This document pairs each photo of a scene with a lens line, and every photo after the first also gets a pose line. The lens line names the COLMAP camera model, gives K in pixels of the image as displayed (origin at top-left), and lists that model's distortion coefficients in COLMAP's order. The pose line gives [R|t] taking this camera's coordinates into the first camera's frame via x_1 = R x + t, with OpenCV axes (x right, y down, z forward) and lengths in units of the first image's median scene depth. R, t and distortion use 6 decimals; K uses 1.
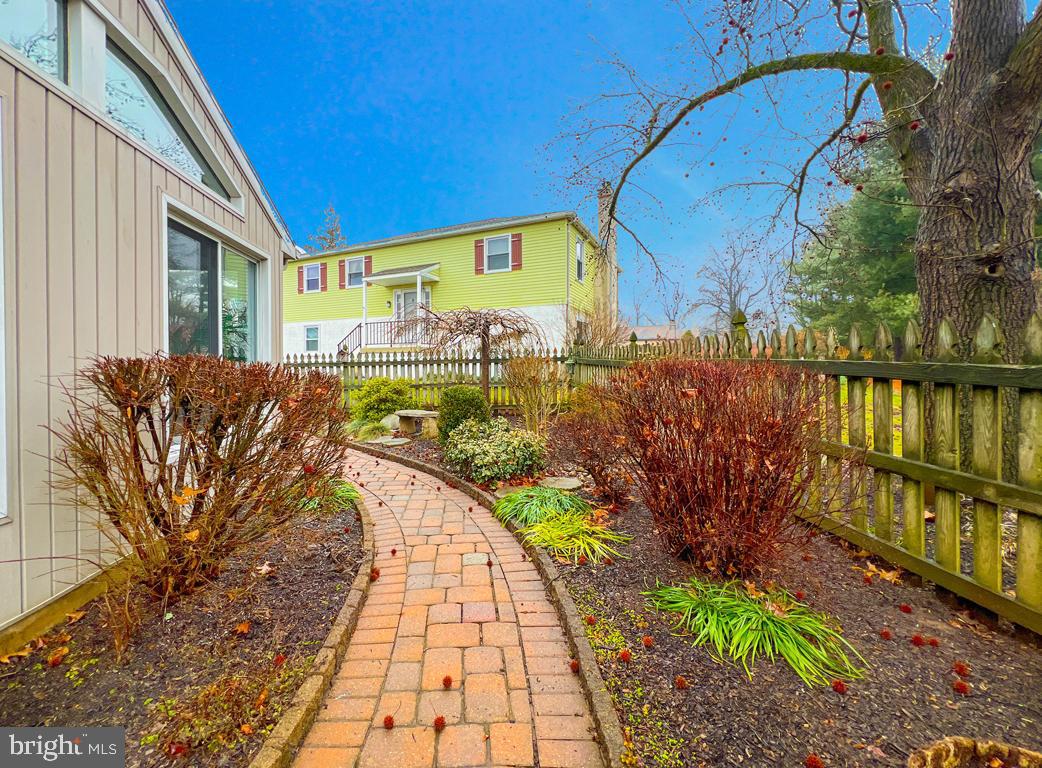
lens RADIAL K [[424.1, 0, 521.0], [0, 424.1, 384.0], [0, 0, 1]] dist [-0.000212, 0.000062]
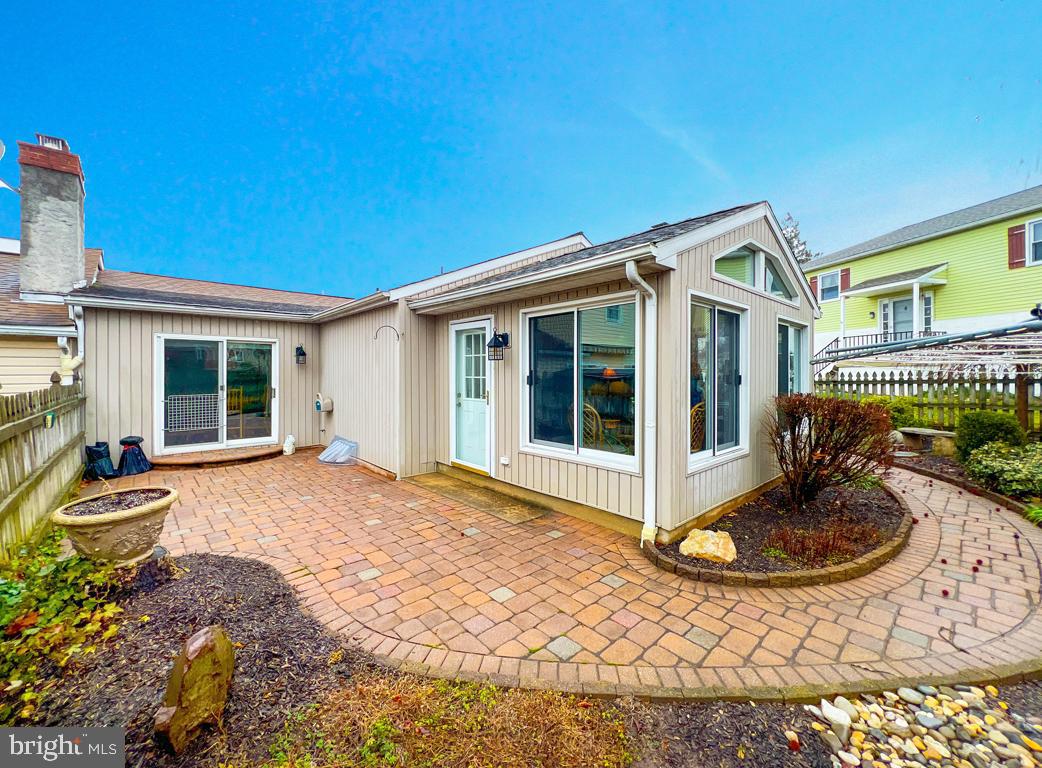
lens RADIAL K [[415.1, 0, 522.4], [0, 415.1, 377.7], [0, 0, 1]] dist [0.000563, 0.000094]
pose [[0.560998, -0.003683, -0.827809, 0.082133], [-0.021497, 0.999588, -0.019015, -0.037609], [0.827538, 0.028463, 0.560687, -0.640648]]
